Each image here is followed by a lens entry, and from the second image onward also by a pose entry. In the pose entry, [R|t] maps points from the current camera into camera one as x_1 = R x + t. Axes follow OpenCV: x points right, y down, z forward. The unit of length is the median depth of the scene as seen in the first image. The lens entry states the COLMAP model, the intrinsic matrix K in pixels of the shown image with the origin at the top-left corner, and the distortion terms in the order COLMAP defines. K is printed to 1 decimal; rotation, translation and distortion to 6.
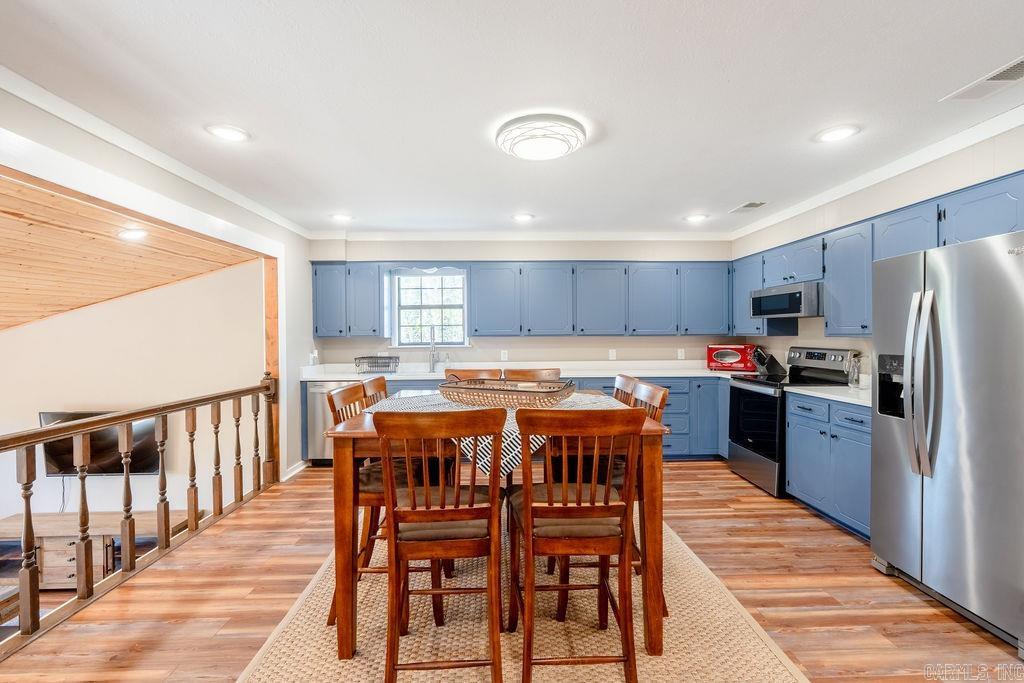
lens RADIAL K [[456.1, 0, 511.2], [0, 456.1, 339.6], [0, 0, 1]] dist [-0.009823, 0.001589]
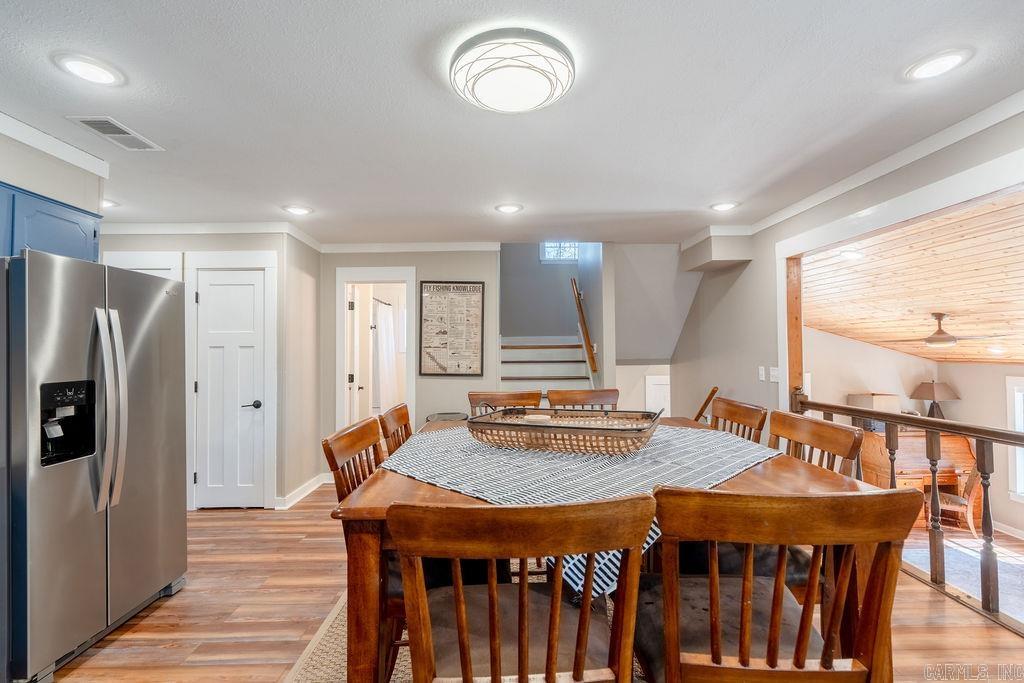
lens RADIAL K [[456.1, 0, 515.6], [0, 456.1, 341.0], [0, 0, 1]] dist [-0.009823, 0.001589]
pose [[-0.999827, 0.015634, 0.010061, 0.031689], [0.015490, 0.999779, -0.014220, -0.007916], [-0.010281, -0.014061, -0.999848, 0.959902]]
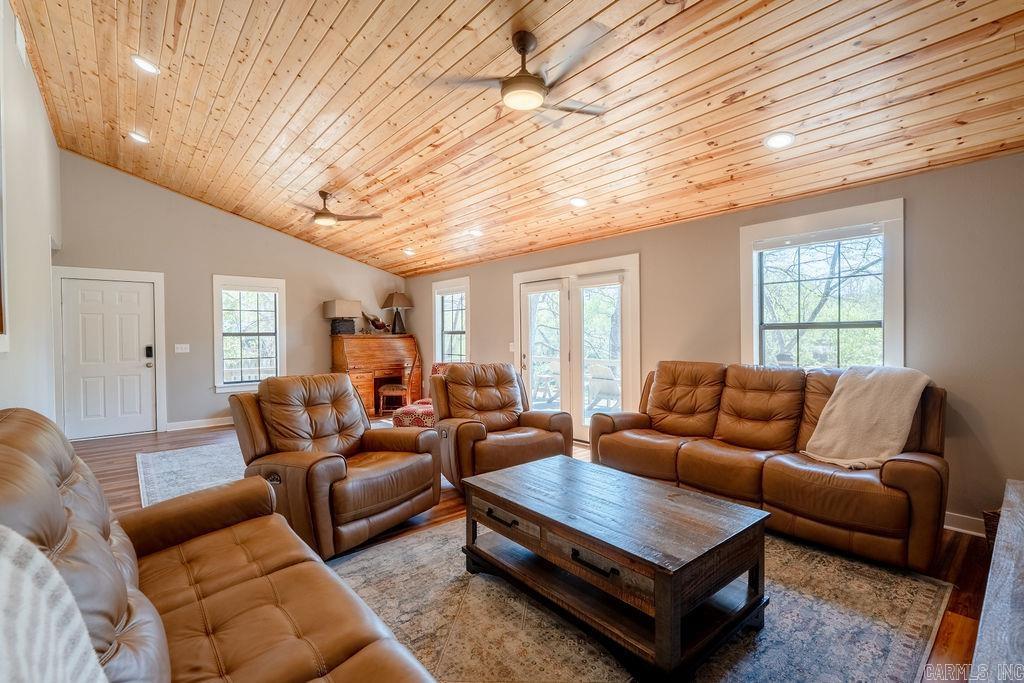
lens RADIAL K [[456.1, 0, 514.8], [0, 456.1, 341.1], [0, 0, 1]] dist [-0.009823, 0.001589]
pose [[-0.774290, 0.027504, -0.632233, -0.661891], [0.012567, 0.999526, 0.028091, 0.302636], [0.632706, 0.013805, -0.774269, 1.087146]]
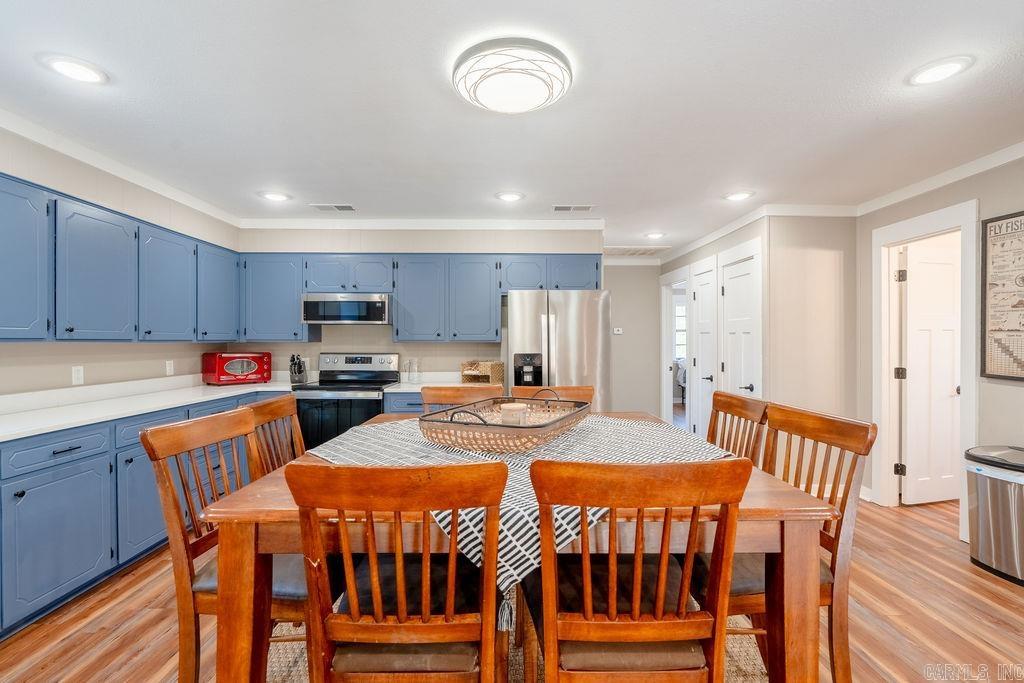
lens RADIAL K [[456.1, 0, 510.5], [0, 456.1, 342.2], [0, 0, 1]] dist [-0.009823, 0.001589]
pose [[0.020789, 0.001611, 0.999783, -0.386570], [0.010754, 0.999940, -0.001835, -0.001600], [-0.999726, 0.010790, 0.020770, 0.552031]]
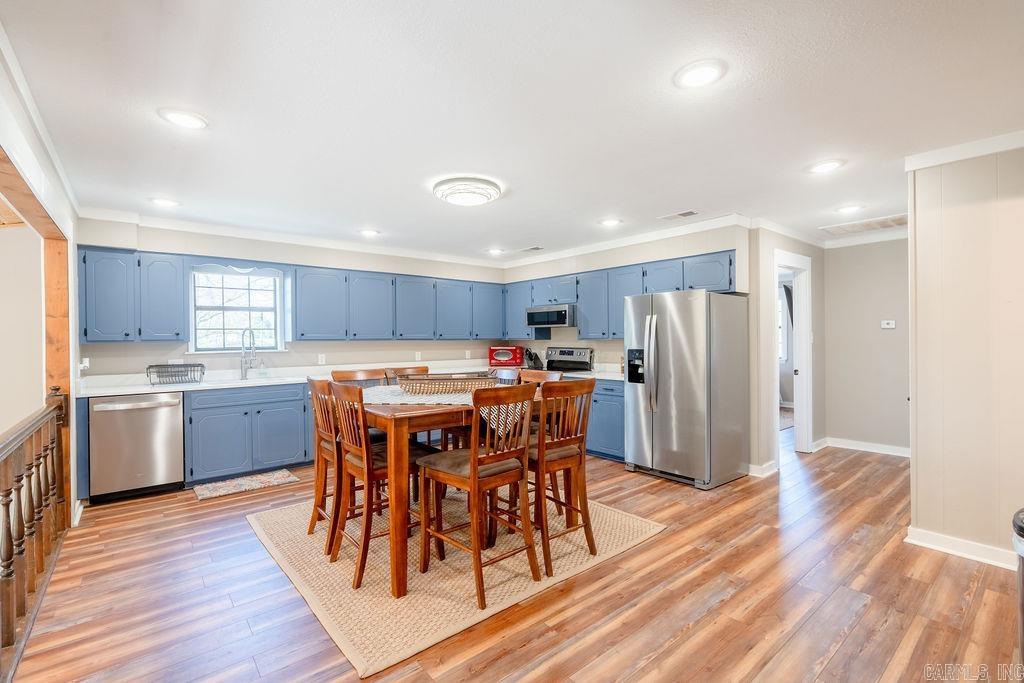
lens RADIAL K [[456.1, 0, 509.4], [0, 456.1, 340.5], [0, 0, 1]] dist [-0.009823, 0.001589]
pose [[0.789303, -0.001270, 0.614002, -0.371365], [0.008082, 0.999933, -0.008321, 0.005157], [-0.613950, 0.011530, 0.789260, -0.072865]]
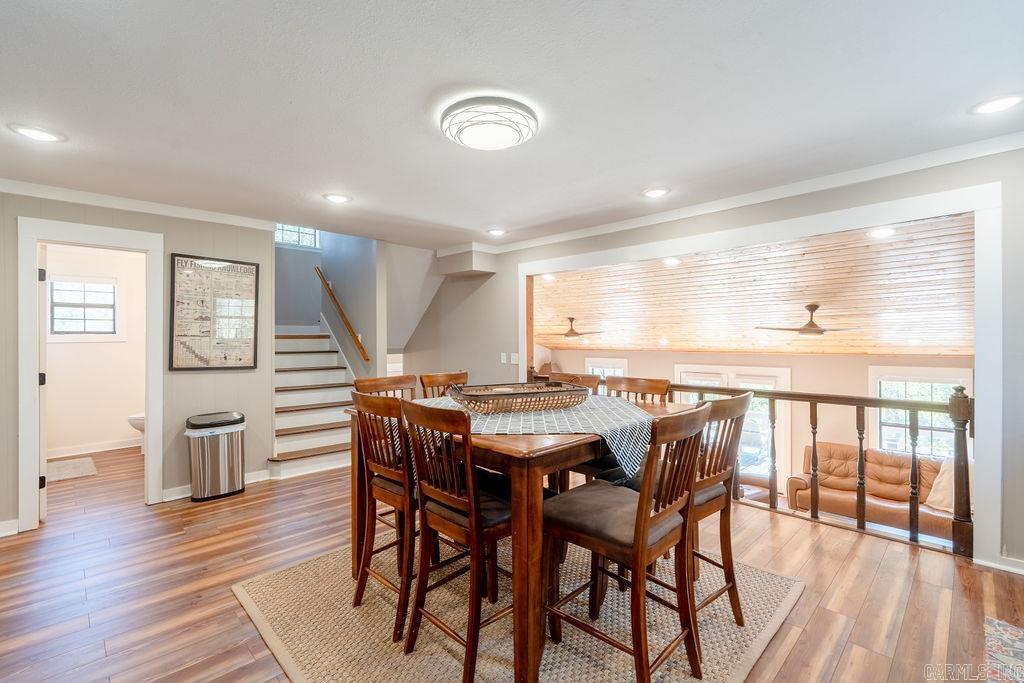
lens RADIAL K [[456.1, 0, 513.0], [0, 456.1, 340.4], [0, 0, 1]] dist [-0.009823, 0.001589]
pose [[-0.728963, 0.010441, -0.684473, 0.380640], [0.003364, 0.999926, 0.011671, -0.010767], [0.684545, 0.006205, -0.728944, 0.959310]]
